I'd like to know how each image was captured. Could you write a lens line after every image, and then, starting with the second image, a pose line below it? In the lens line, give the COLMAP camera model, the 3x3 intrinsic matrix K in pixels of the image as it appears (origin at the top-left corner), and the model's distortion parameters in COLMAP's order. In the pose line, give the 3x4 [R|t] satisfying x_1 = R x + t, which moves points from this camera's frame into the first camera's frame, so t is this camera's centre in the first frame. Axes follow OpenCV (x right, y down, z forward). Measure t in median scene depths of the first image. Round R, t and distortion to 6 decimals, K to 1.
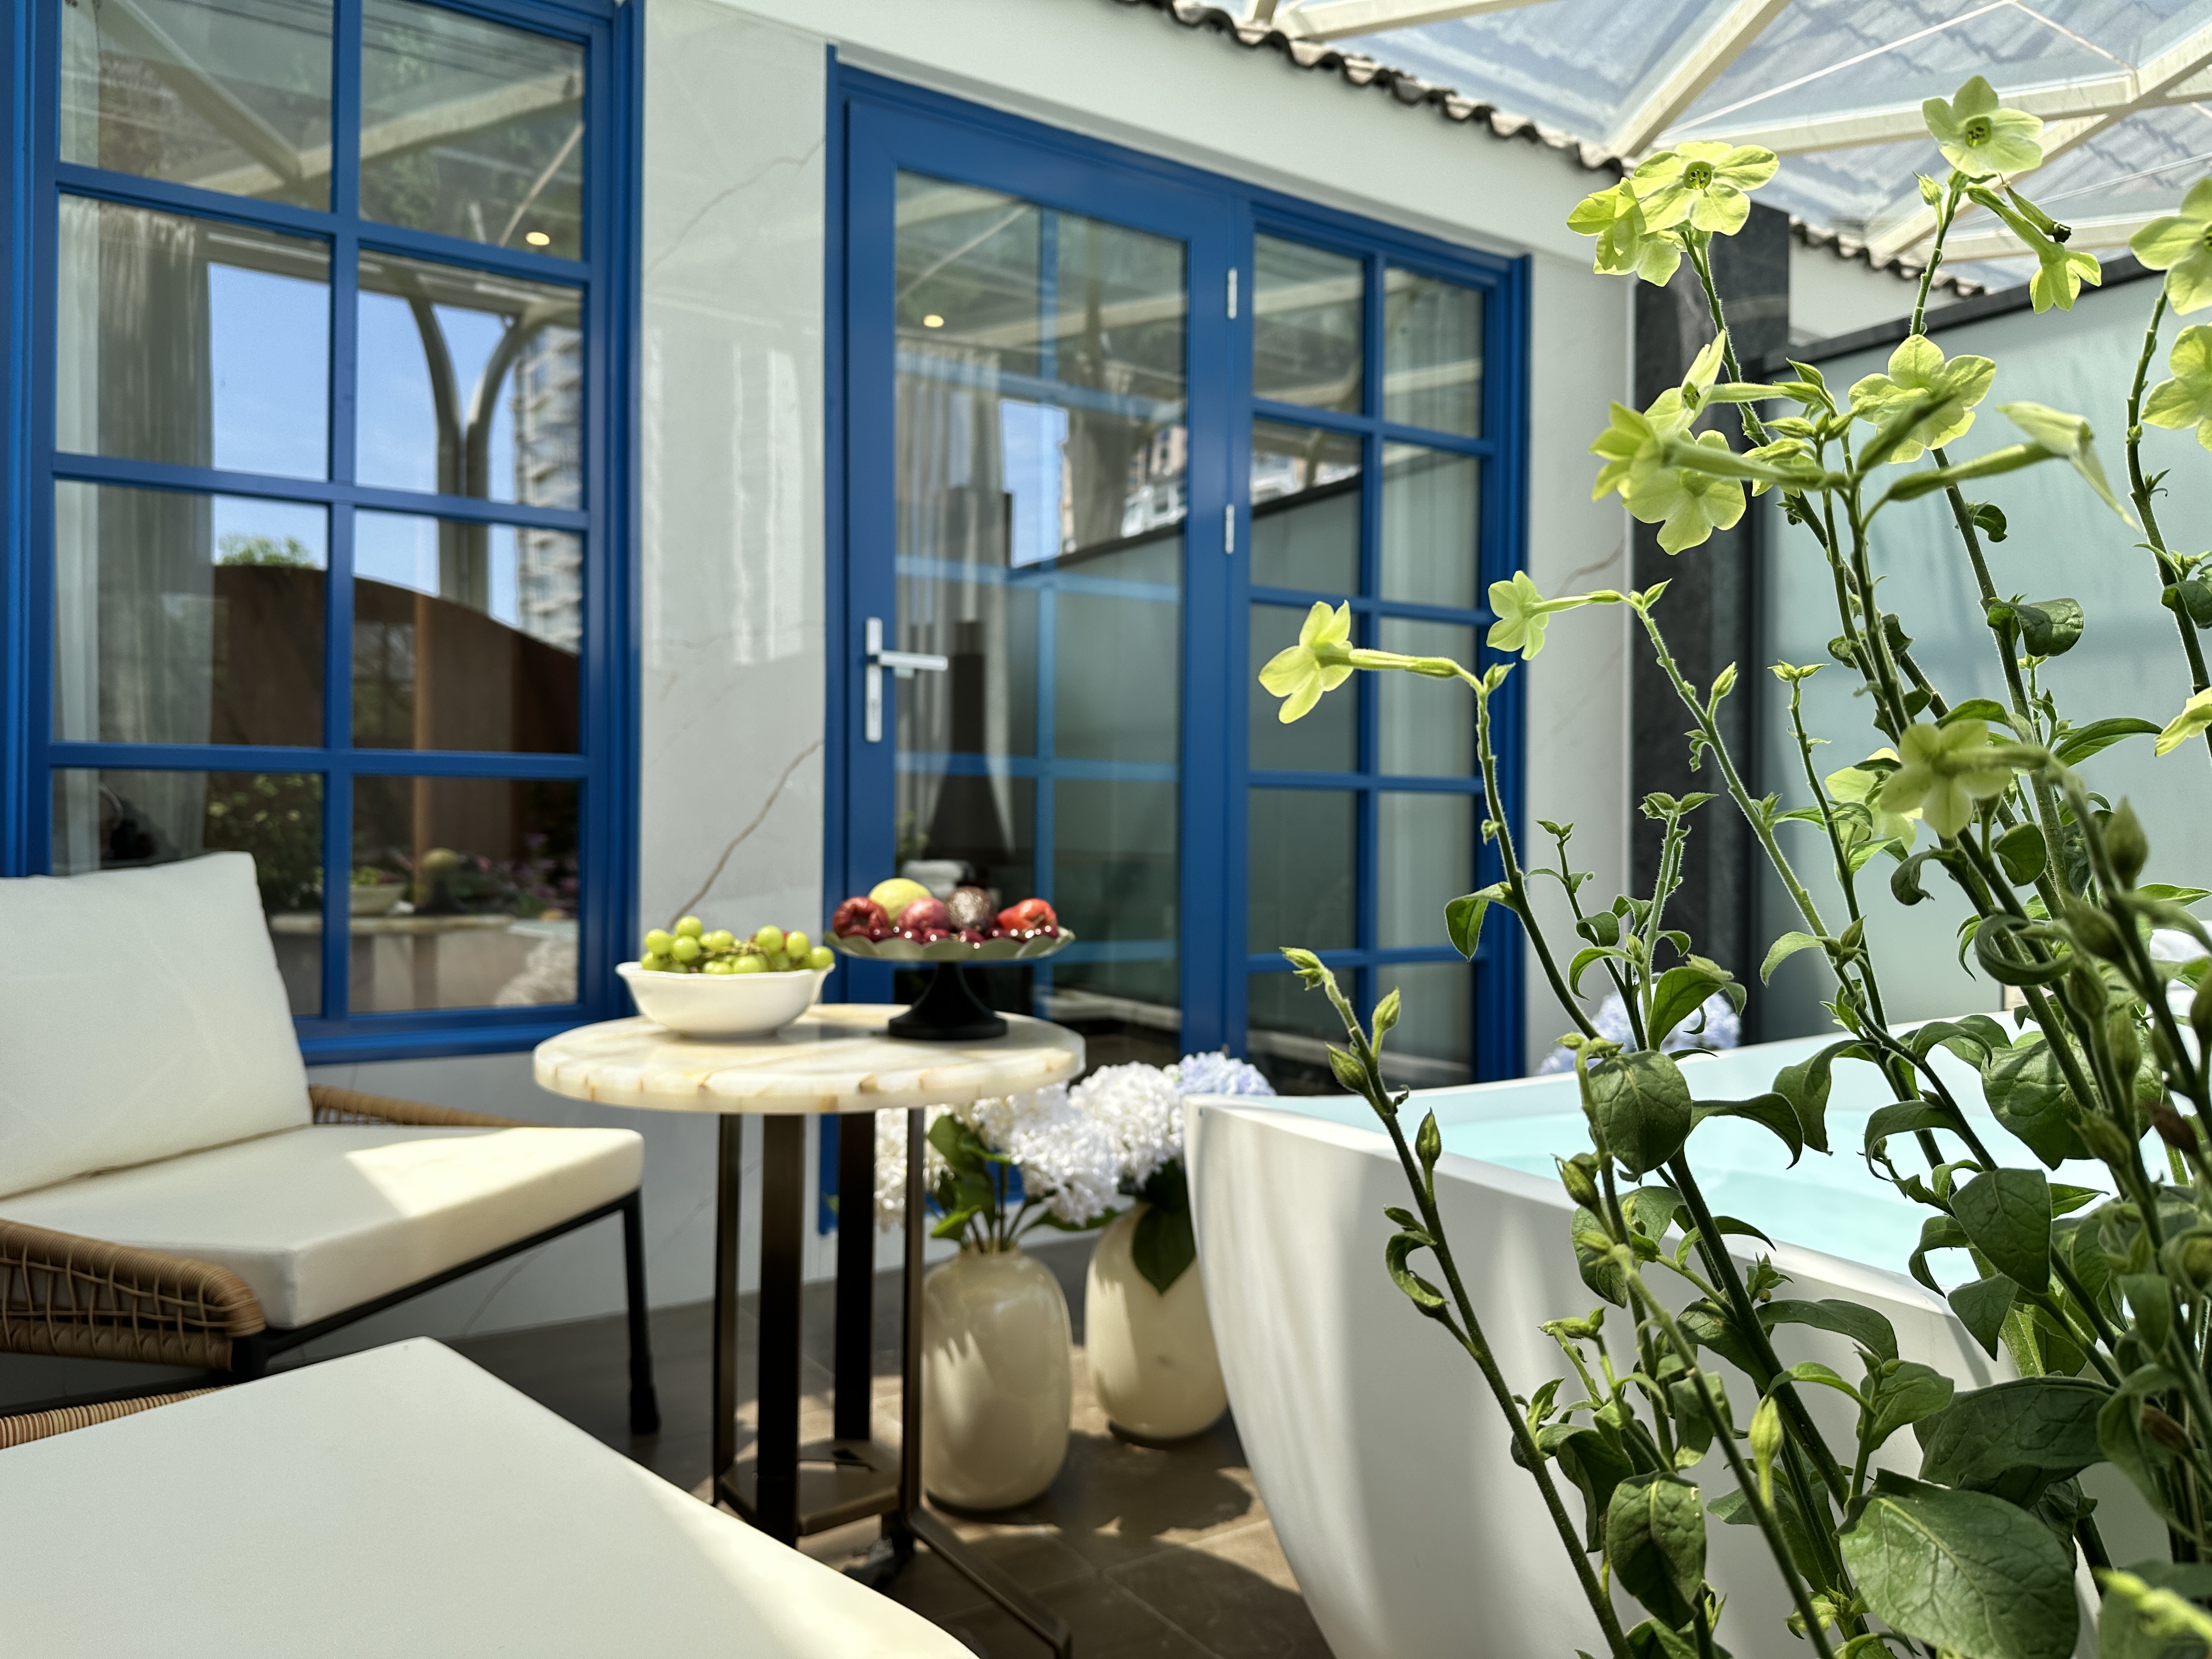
lens RADIAL K [[1599.6, 0, 1106.0], [0, 1599.6, 829.5], [0, 0, 1]] dist [0.003806, -0.012016]
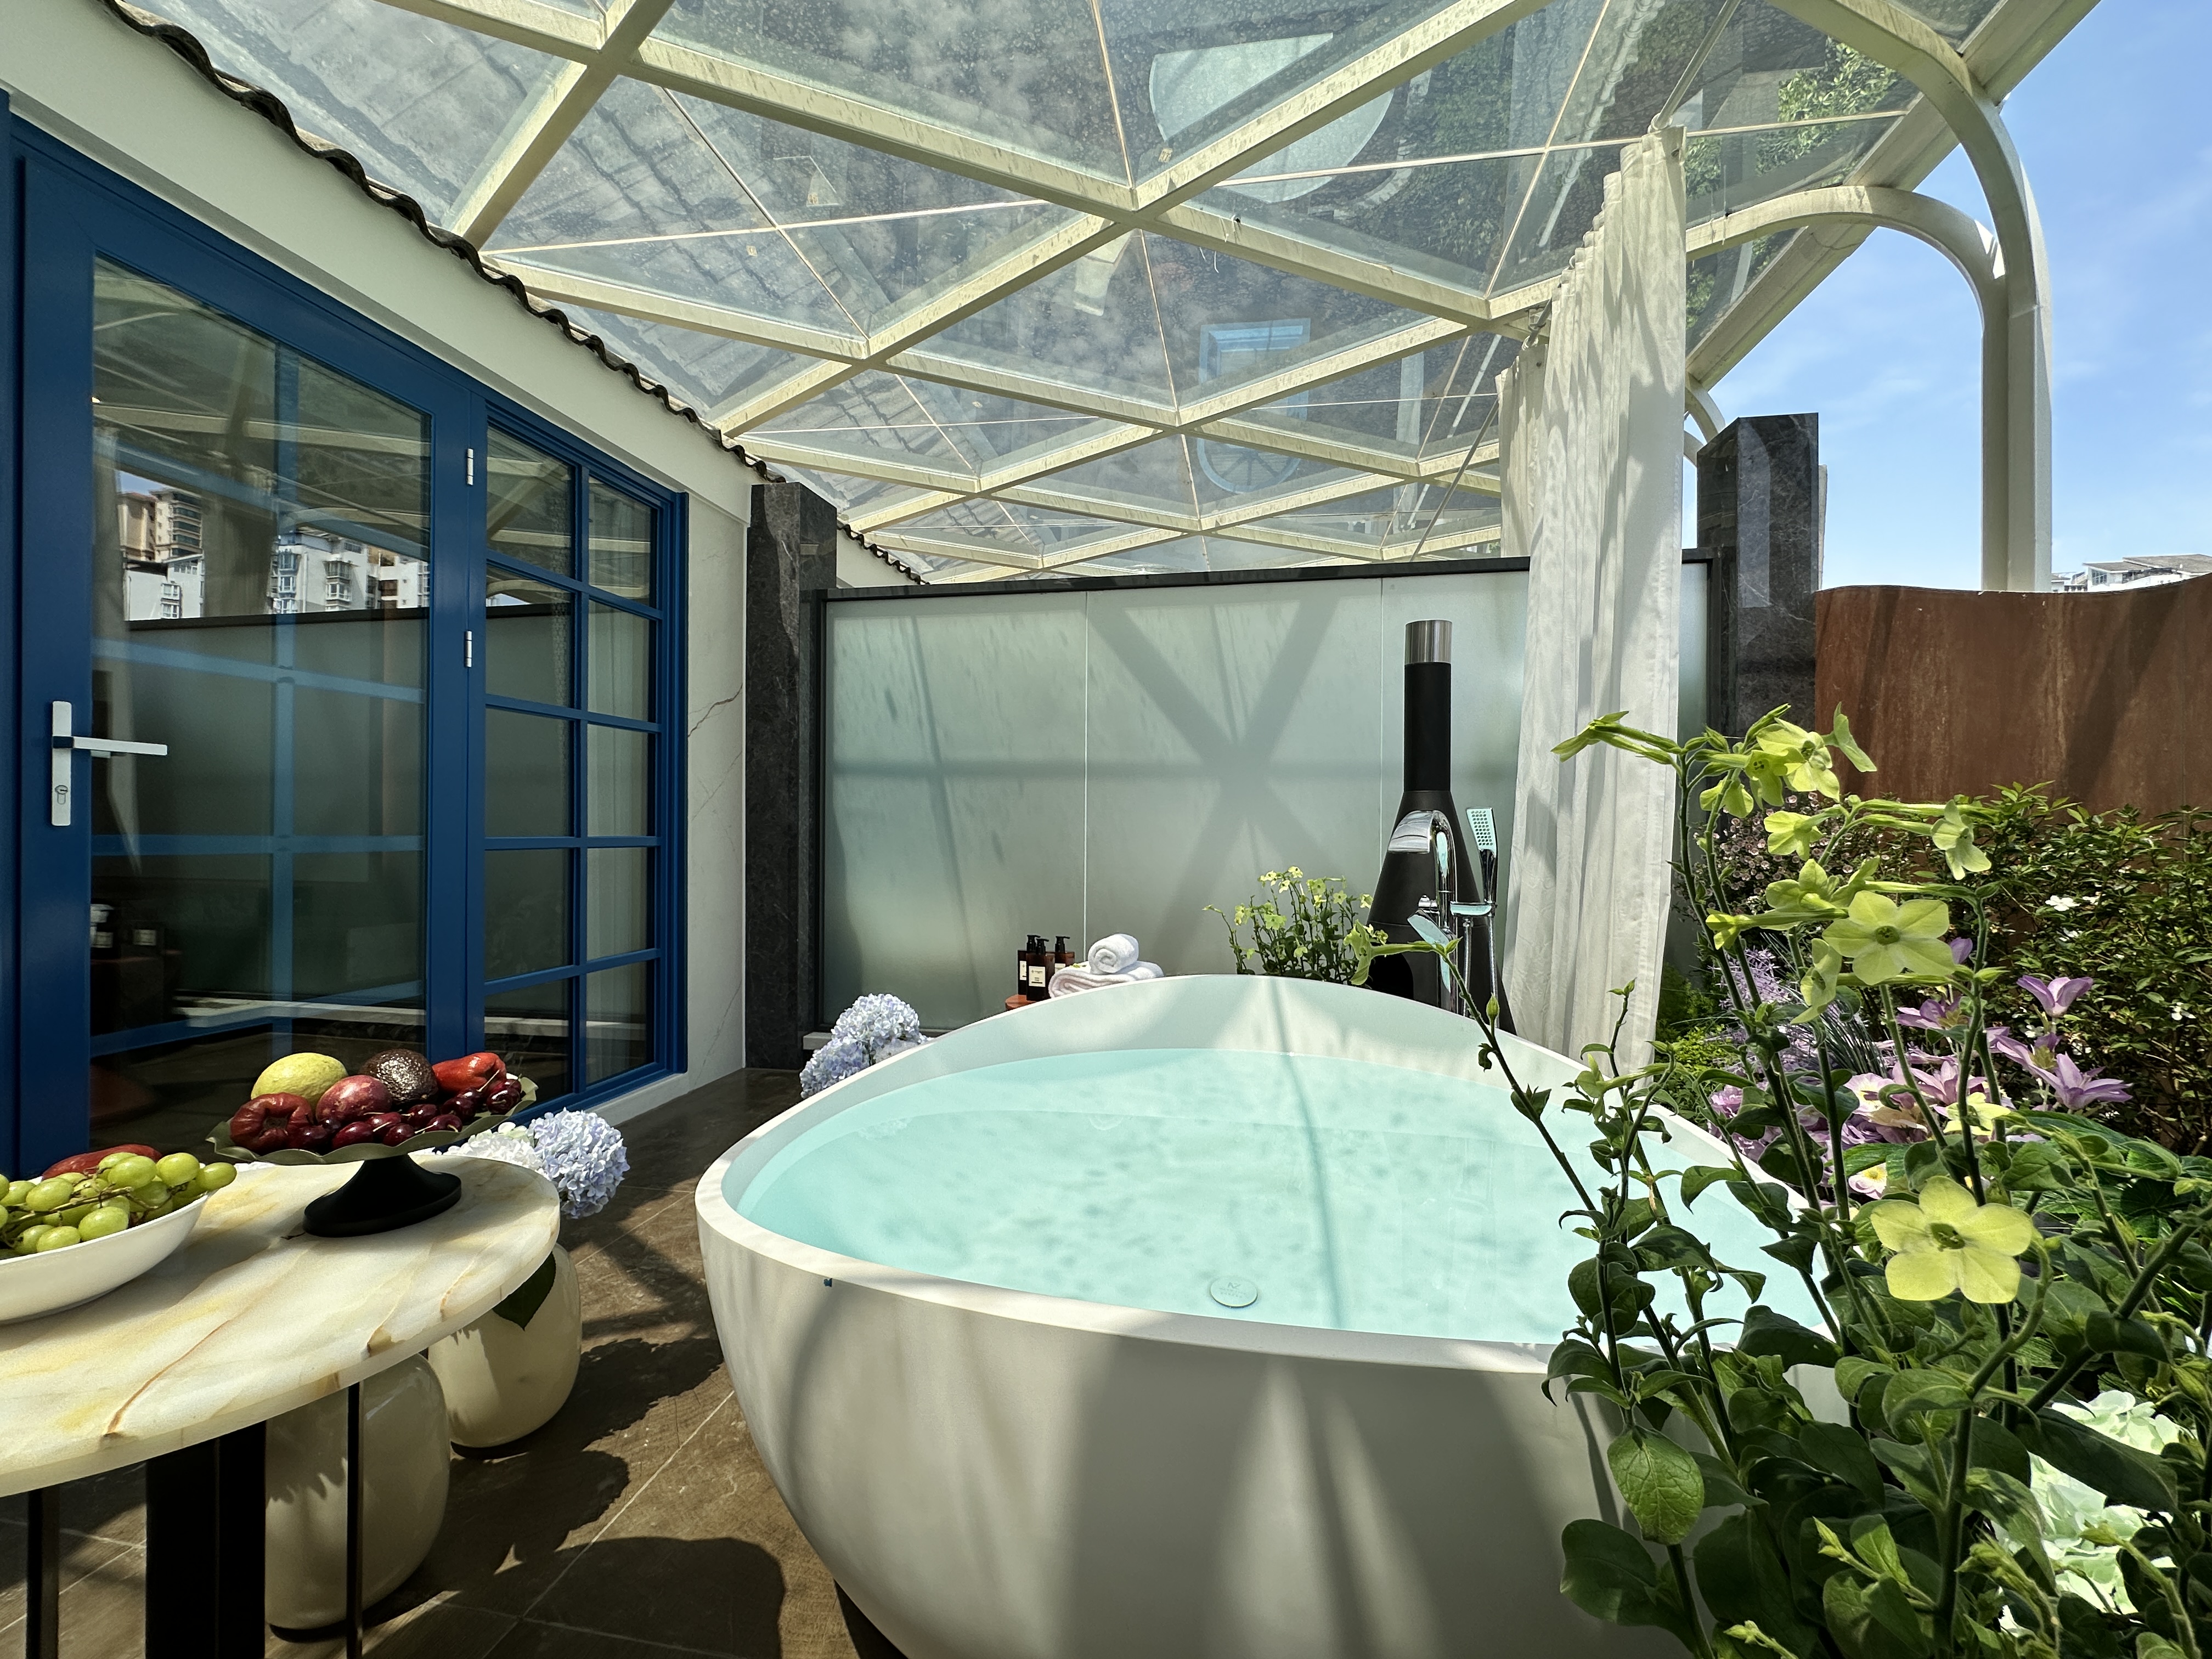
lens RADIAL K [[884.8, 0, 1104.5], [0, 884.8, 828.6], [0, 0, 1]] dist [-0.004961, 0.000365]
pose [[0.683987, -0.004949, 0.729477, -0.085272], [-0.003387, 0.999945, 0.009960, -0.051121], [-0.729486, -0.009283, 0.683932, 0.135981]]
